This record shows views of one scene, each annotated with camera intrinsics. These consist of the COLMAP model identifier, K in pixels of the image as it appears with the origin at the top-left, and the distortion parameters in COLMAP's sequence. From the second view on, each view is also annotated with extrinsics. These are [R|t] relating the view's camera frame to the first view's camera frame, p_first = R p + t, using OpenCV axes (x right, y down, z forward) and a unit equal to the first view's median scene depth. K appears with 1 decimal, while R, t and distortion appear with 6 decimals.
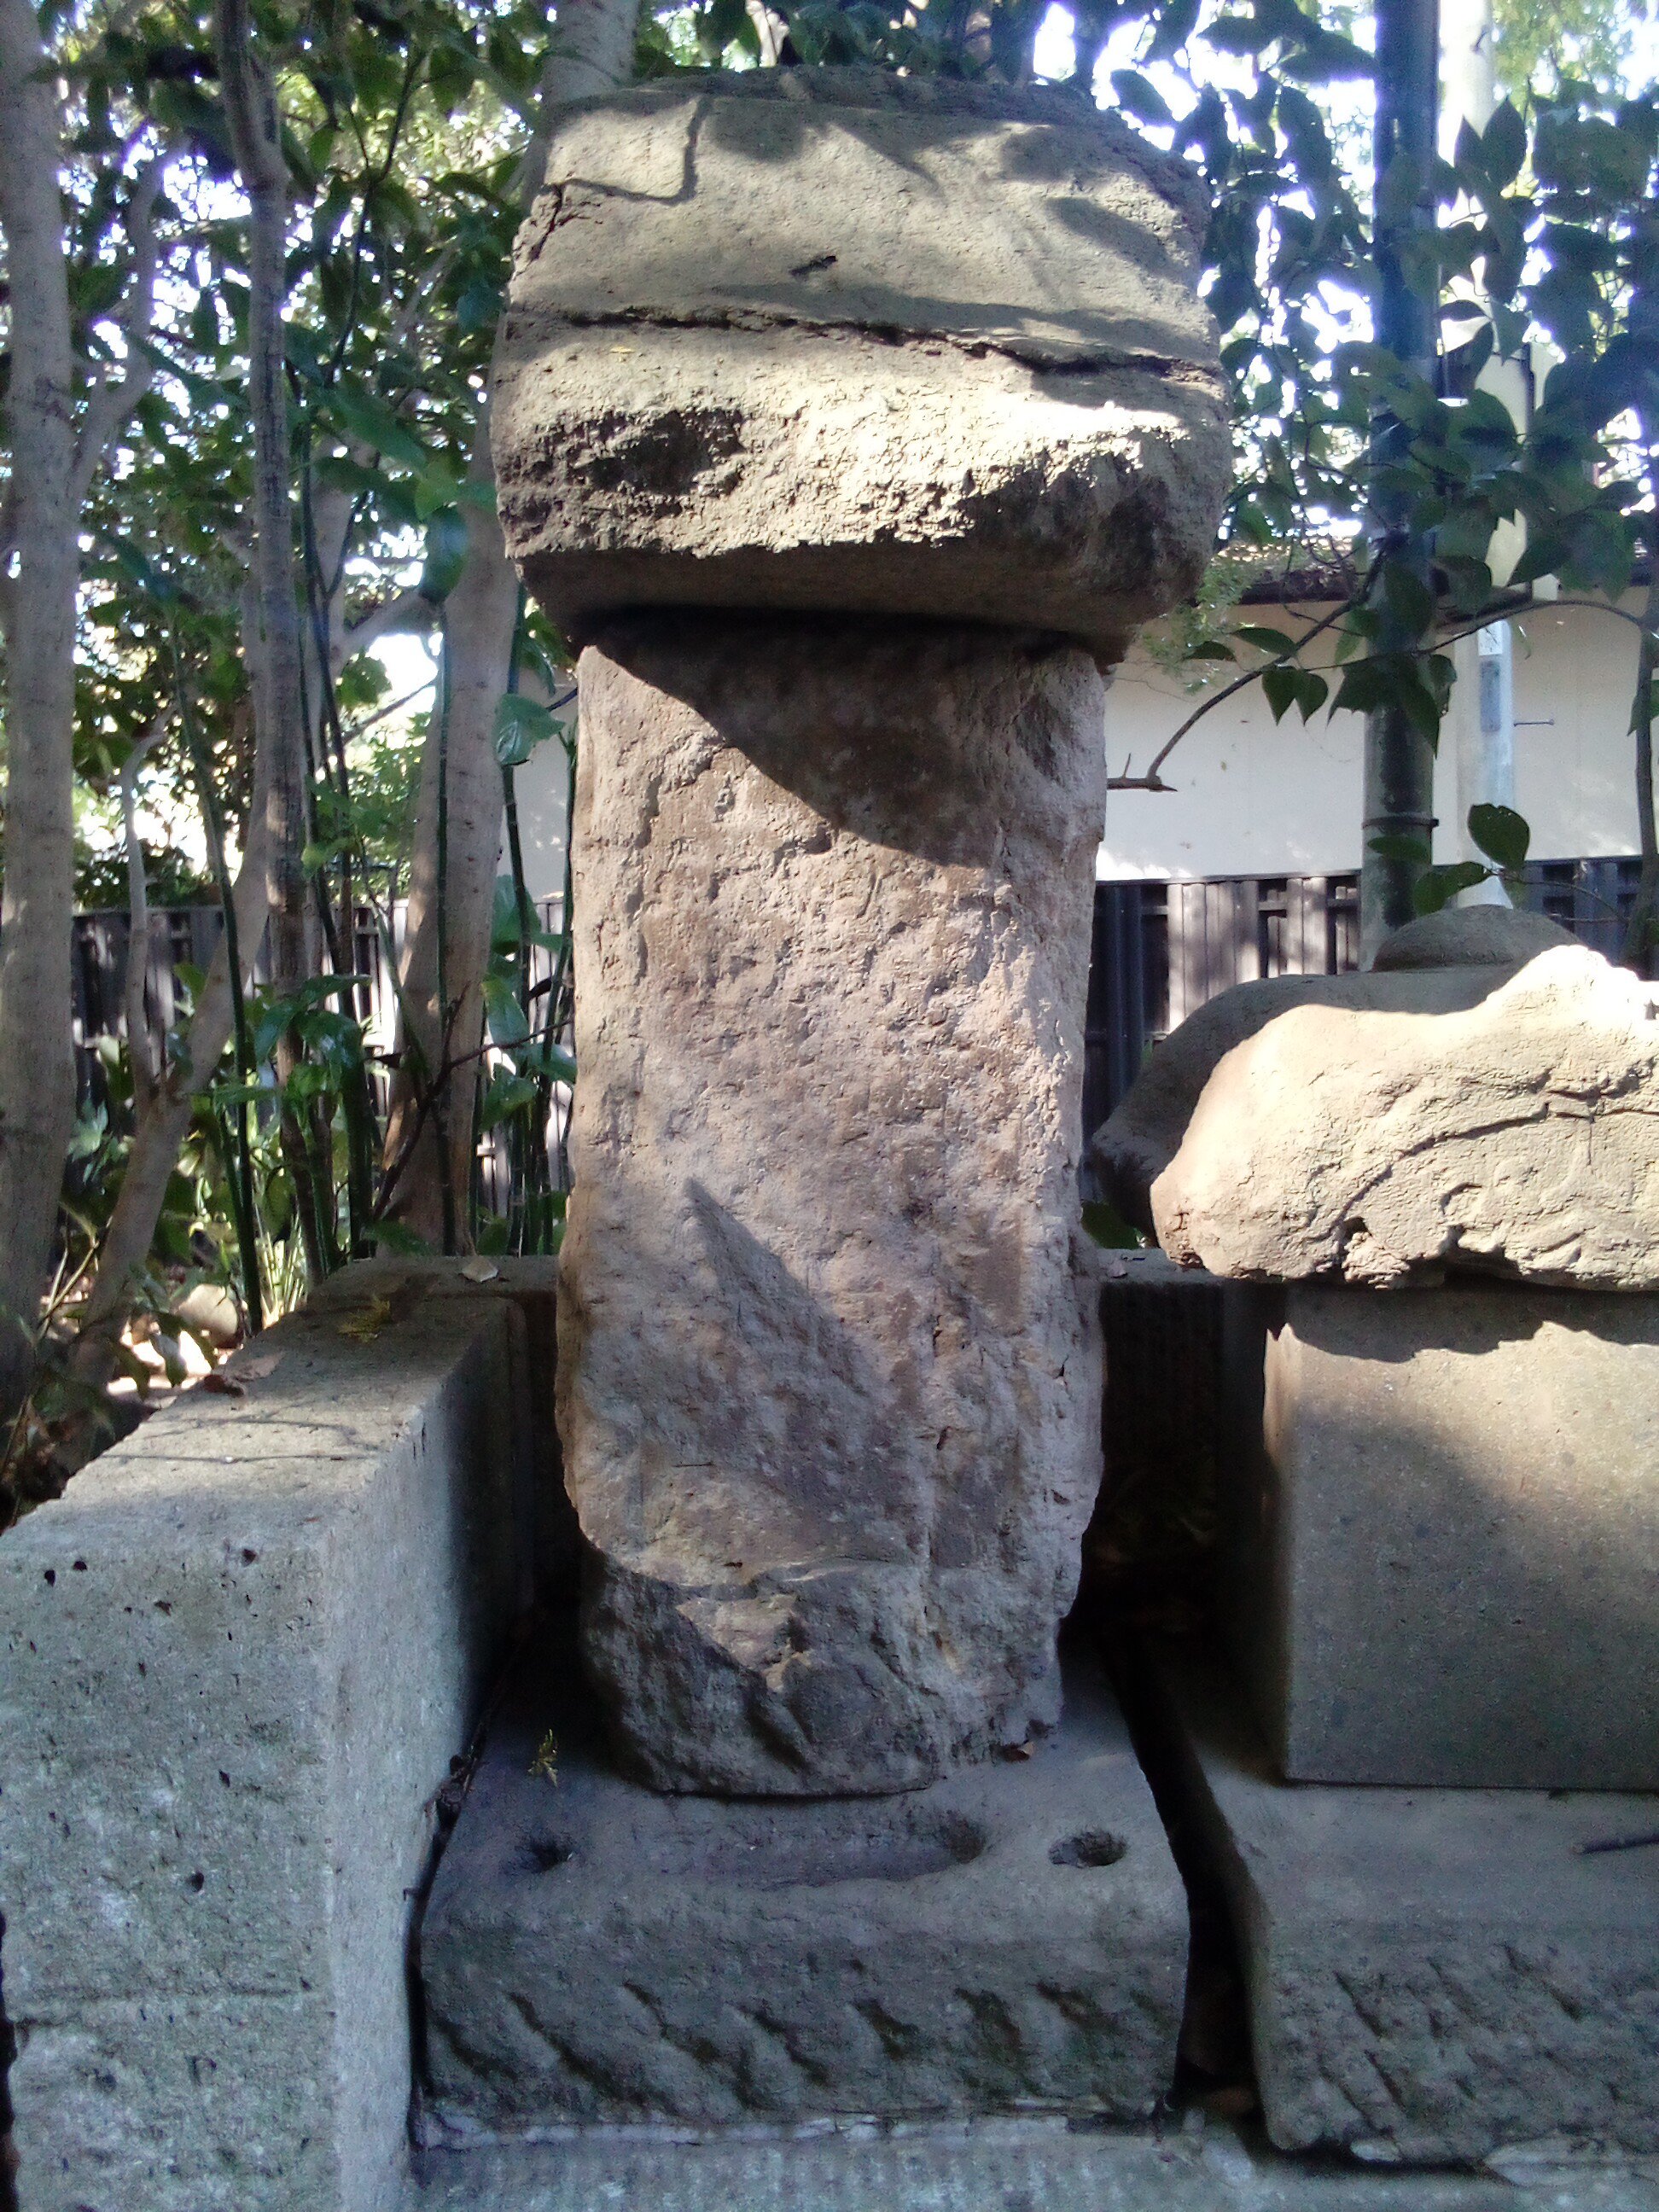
lens RADIAL K [[1925.2, 0, 827.0], [0, 1925.2, 1087.4], [0, 0, 1]] dist [0.081082, -0.133894]
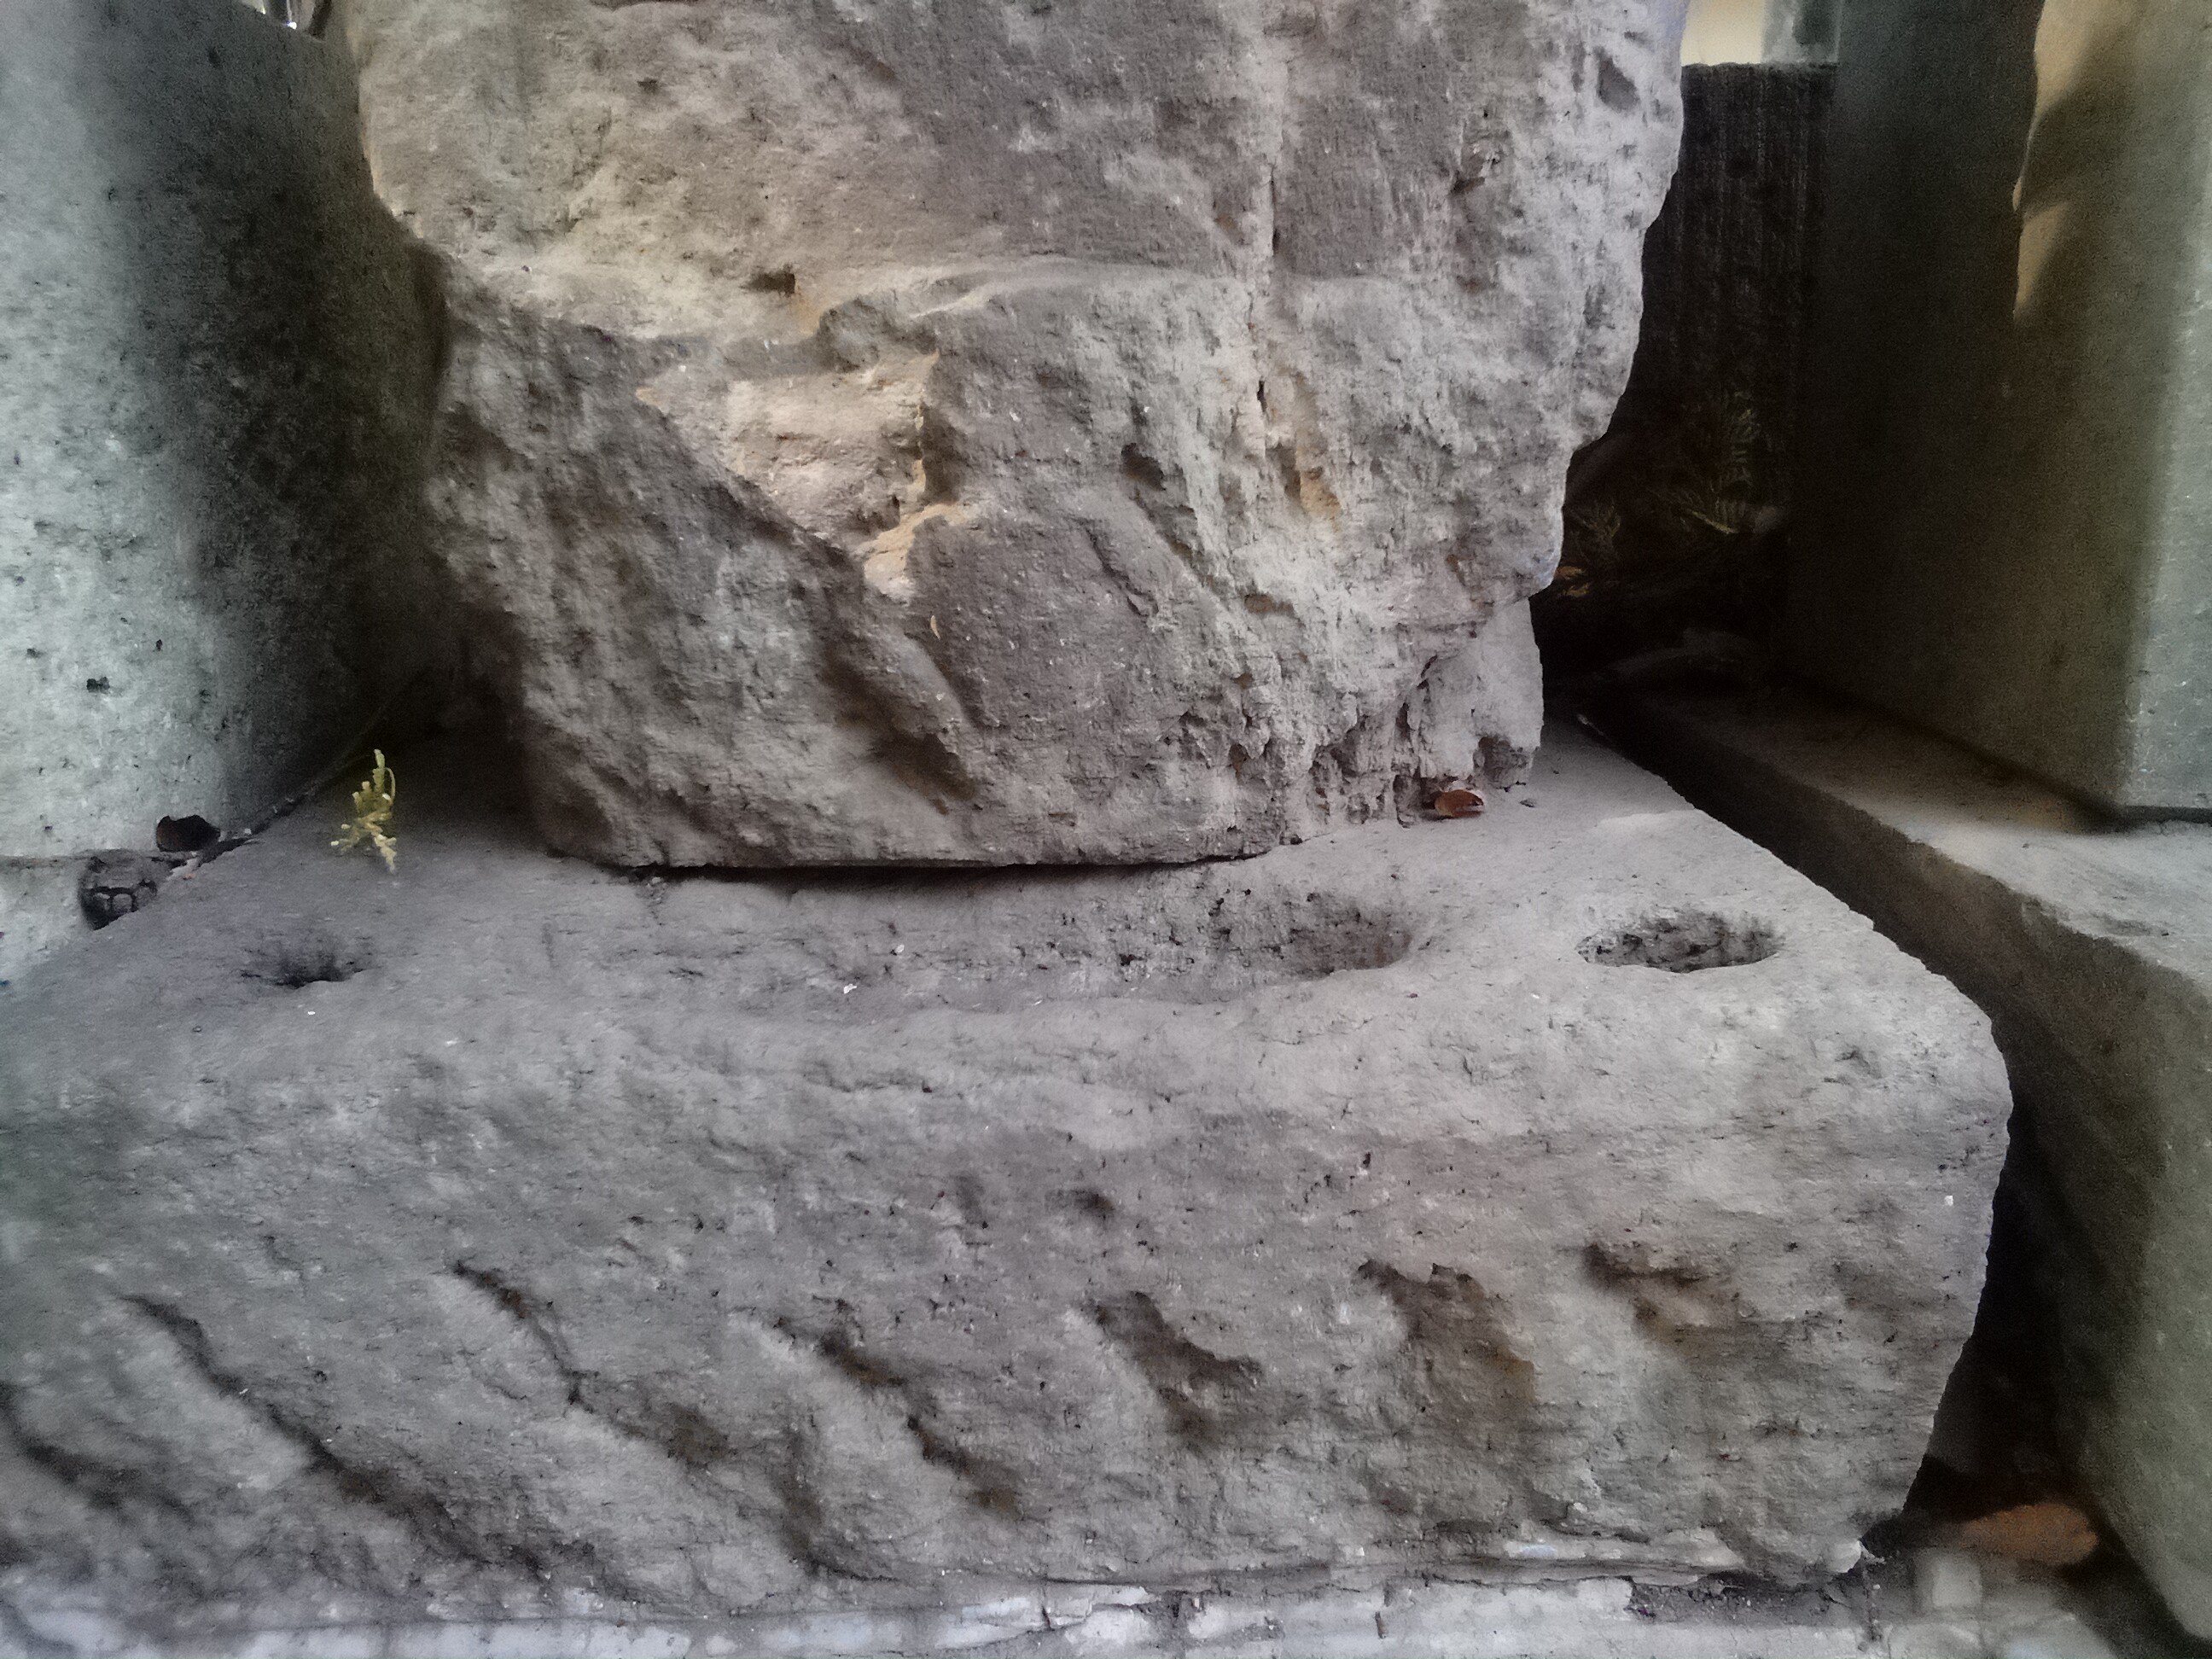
lens RADIAL K [[1925.2, 0, 1109.4], [0, 1925.2, 811.6], [0, 0, 1]] dist [0.081082, -0.133894]
pose [[0.999751, -0.012011, 0.018833, 0.011449], [0.009415, 0.991163, 0.132314, 0.304580], [-0.020256, -0.132104, 0.991029, 0.600516]]
